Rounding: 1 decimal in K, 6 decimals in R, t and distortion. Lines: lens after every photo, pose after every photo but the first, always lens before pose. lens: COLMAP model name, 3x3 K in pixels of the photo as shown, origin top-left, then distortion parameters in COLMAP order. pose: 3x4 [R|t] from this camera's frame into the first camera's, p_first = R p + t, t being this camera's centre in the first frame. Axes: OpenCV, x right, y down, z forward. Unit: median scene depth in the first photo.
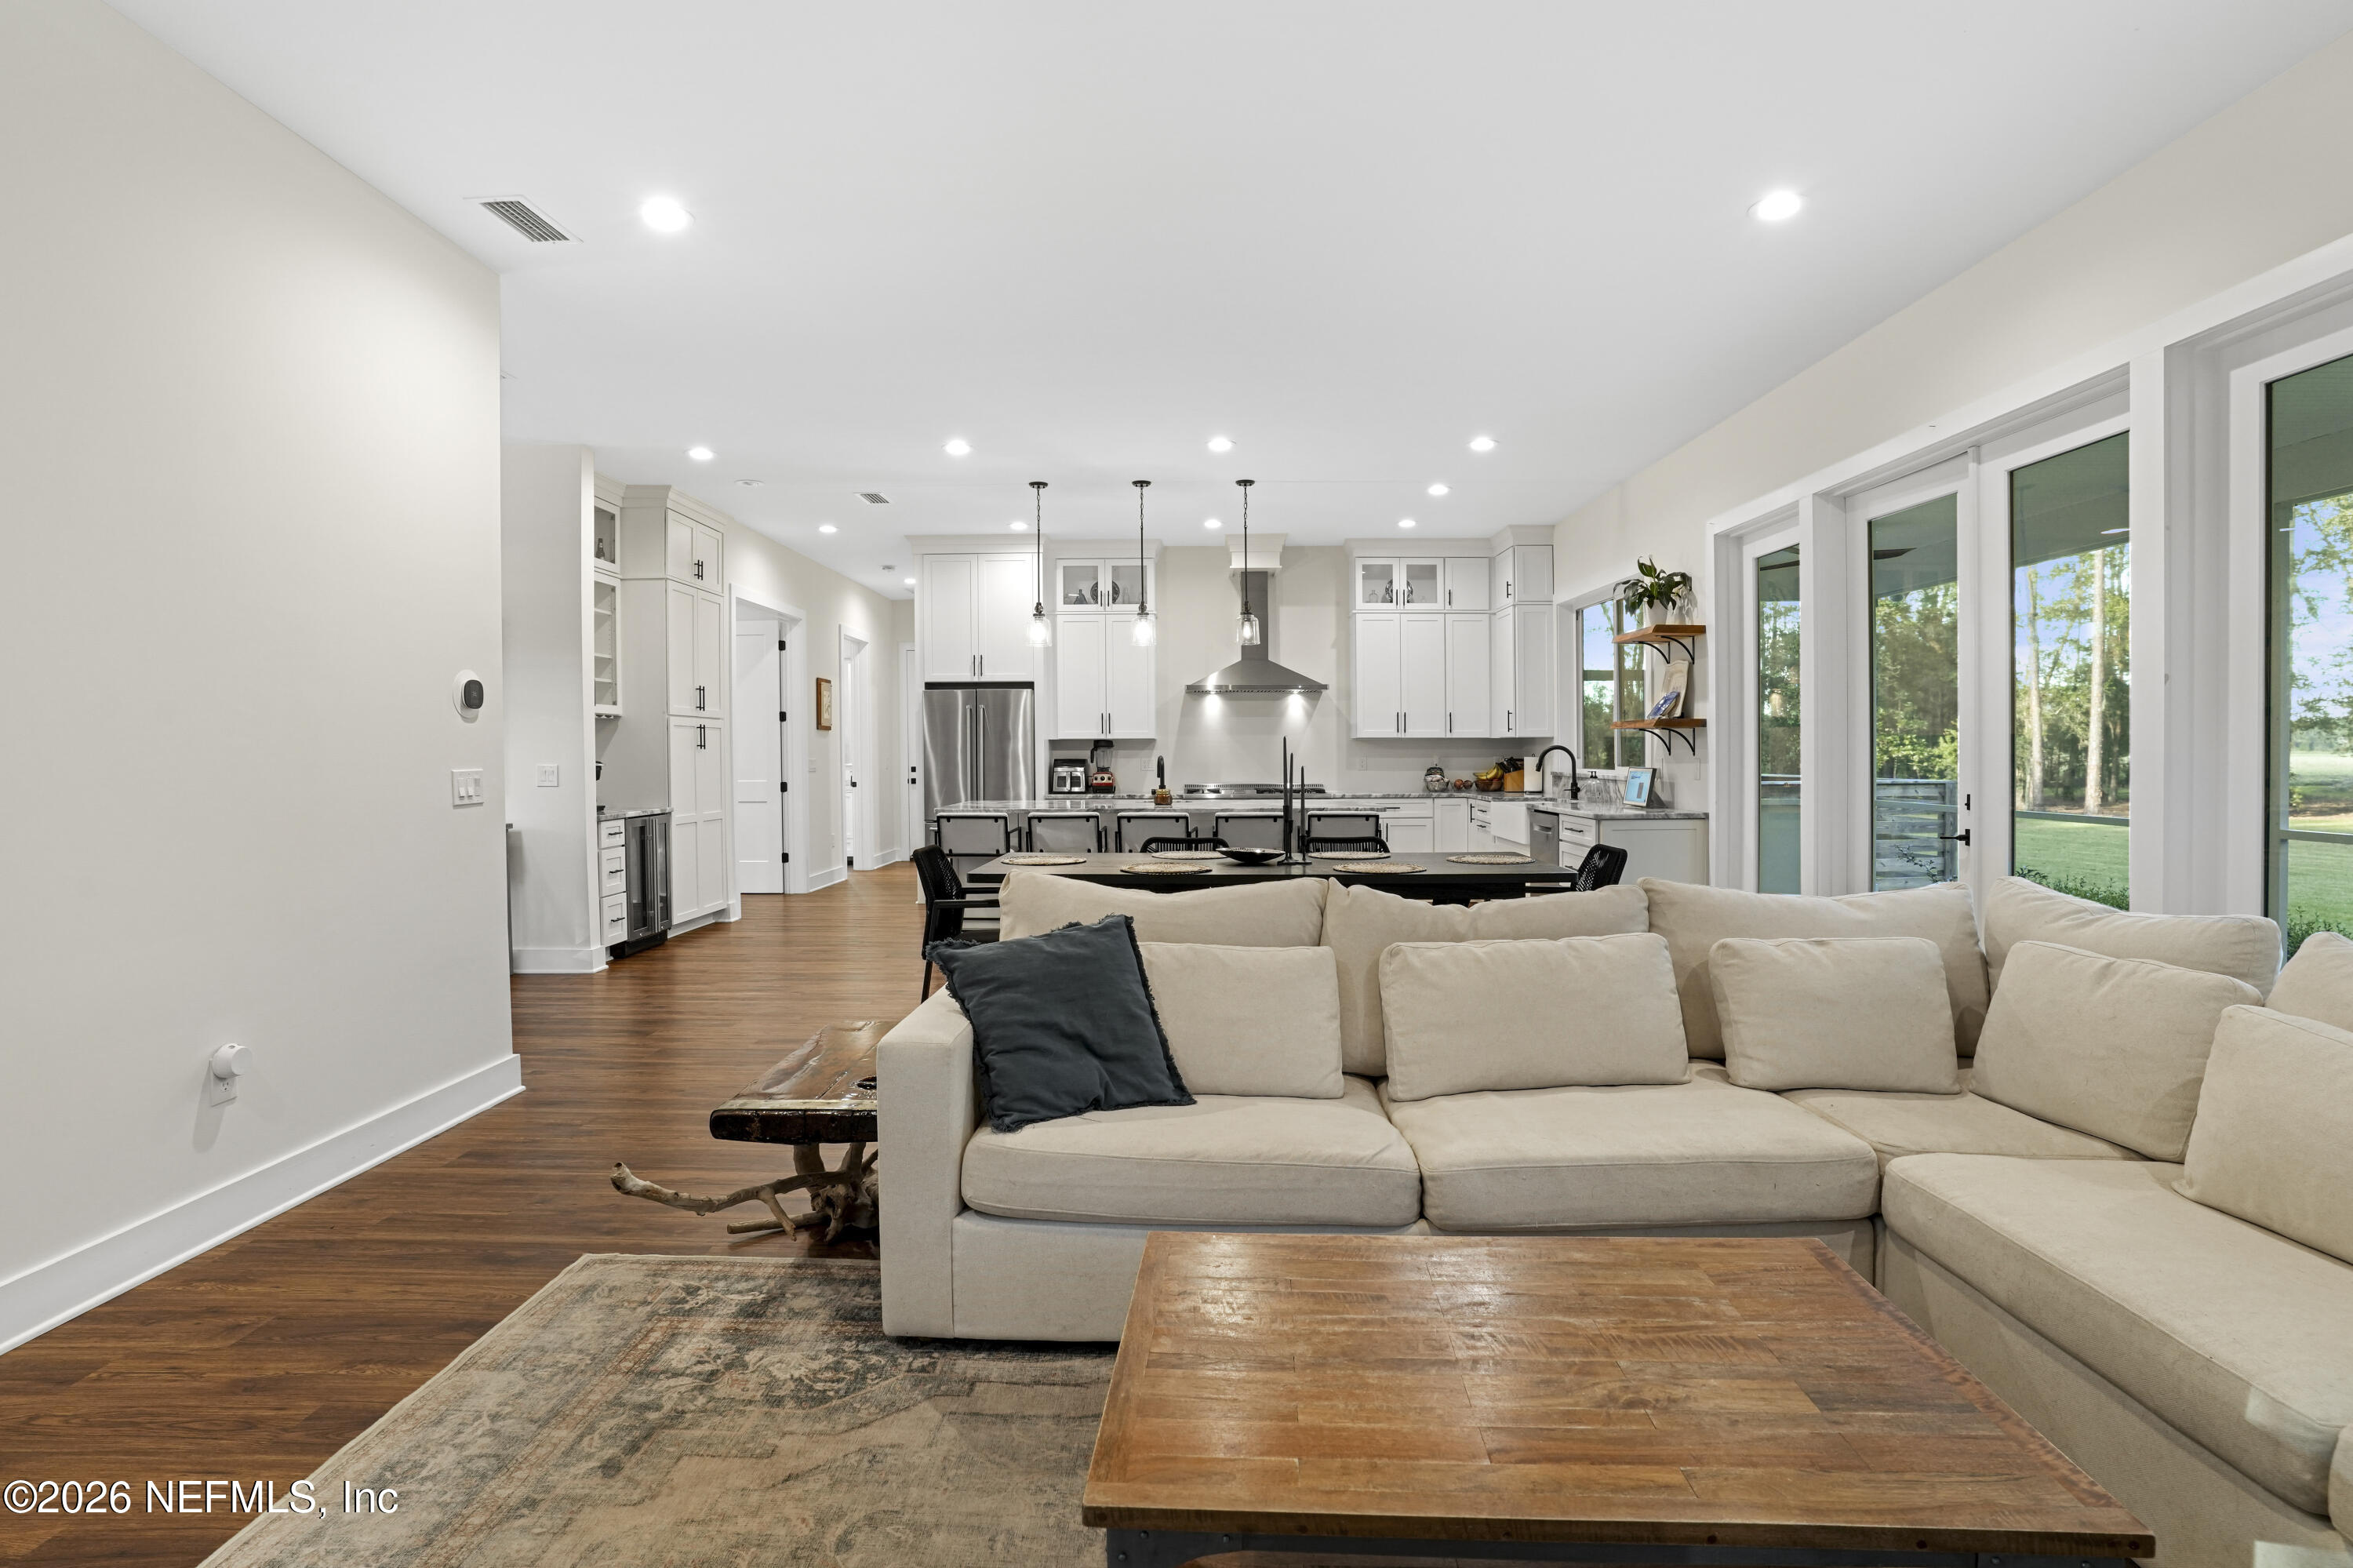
lens RADIAL K [[1188.9, 0, 1149.3], [0, 1188.9, 750.8], [0, 0, 1]] dist [-0.041144, 0.000208]
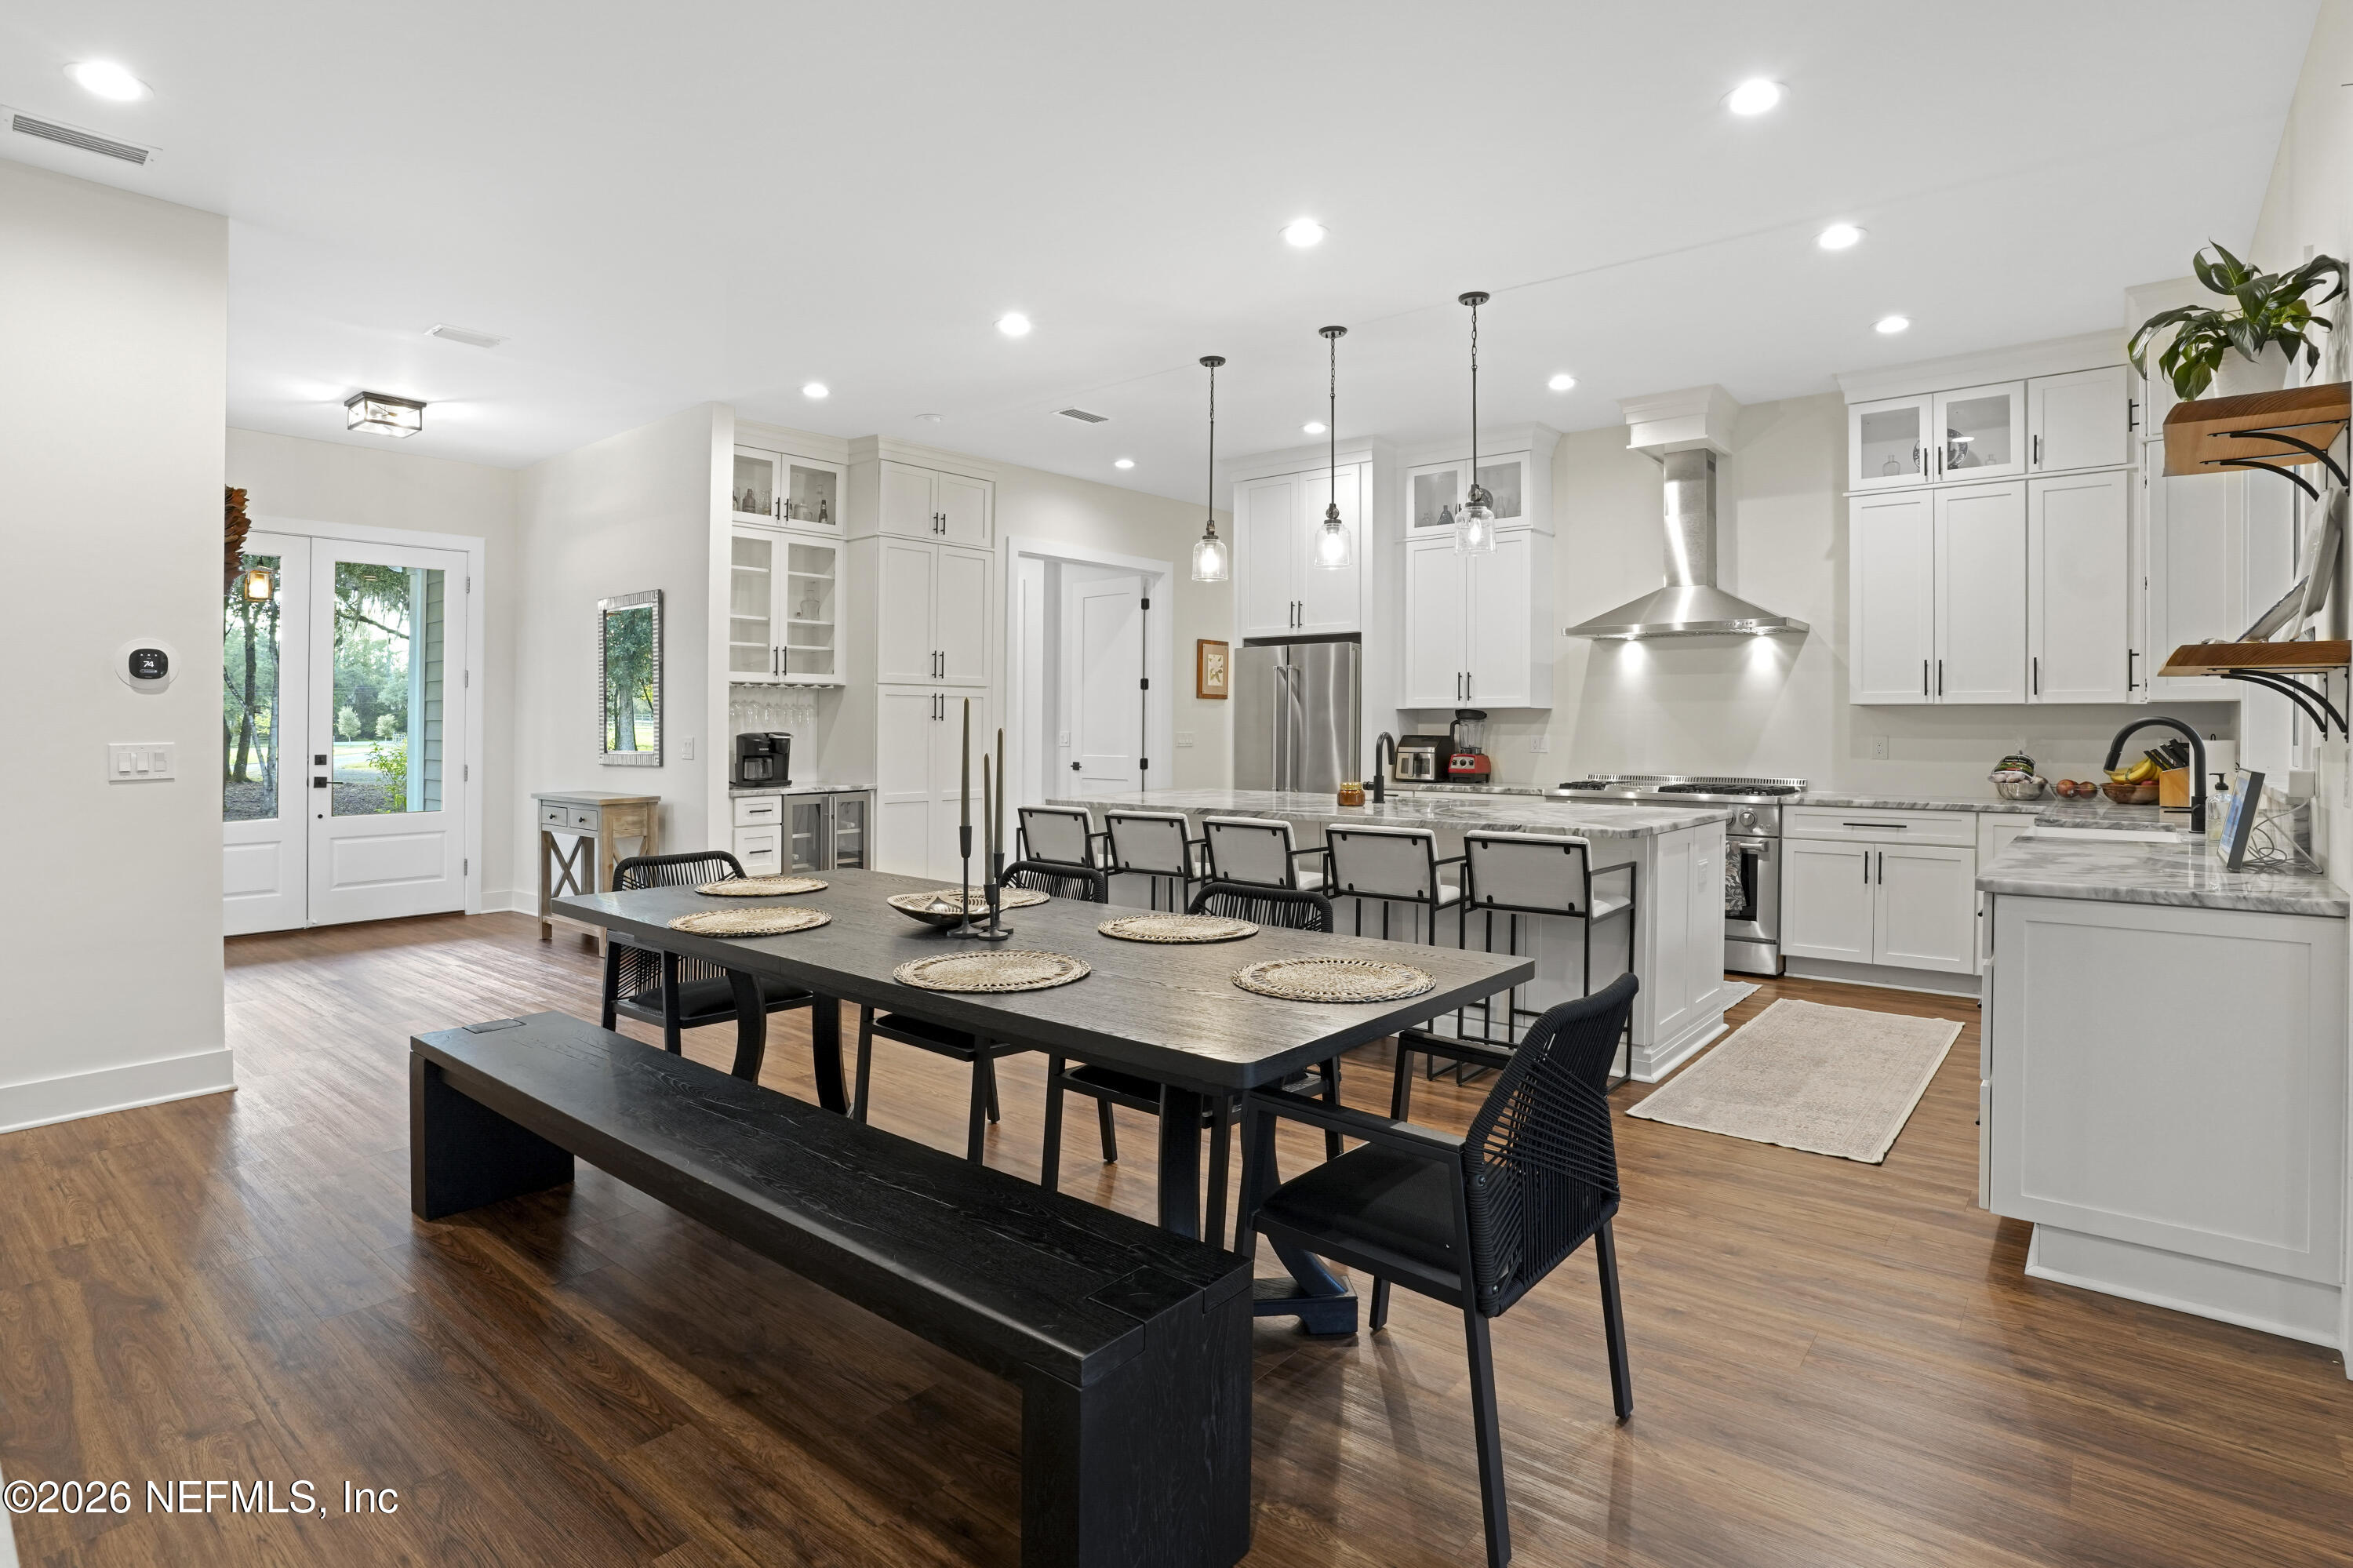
lens RADIAL K [[1168.6, 0, 1178.2], [0, 1168.6, 719.5], [0, 0, 1]] dist [-0.071955, 0.036676]
pose [[0.786166, 0.002730, -0.618009, 0.265539], [-0.003343, 0.999994, 0.000165, -0.002464], [0.618006, 0.001936, 0.786171, 0.337921]]
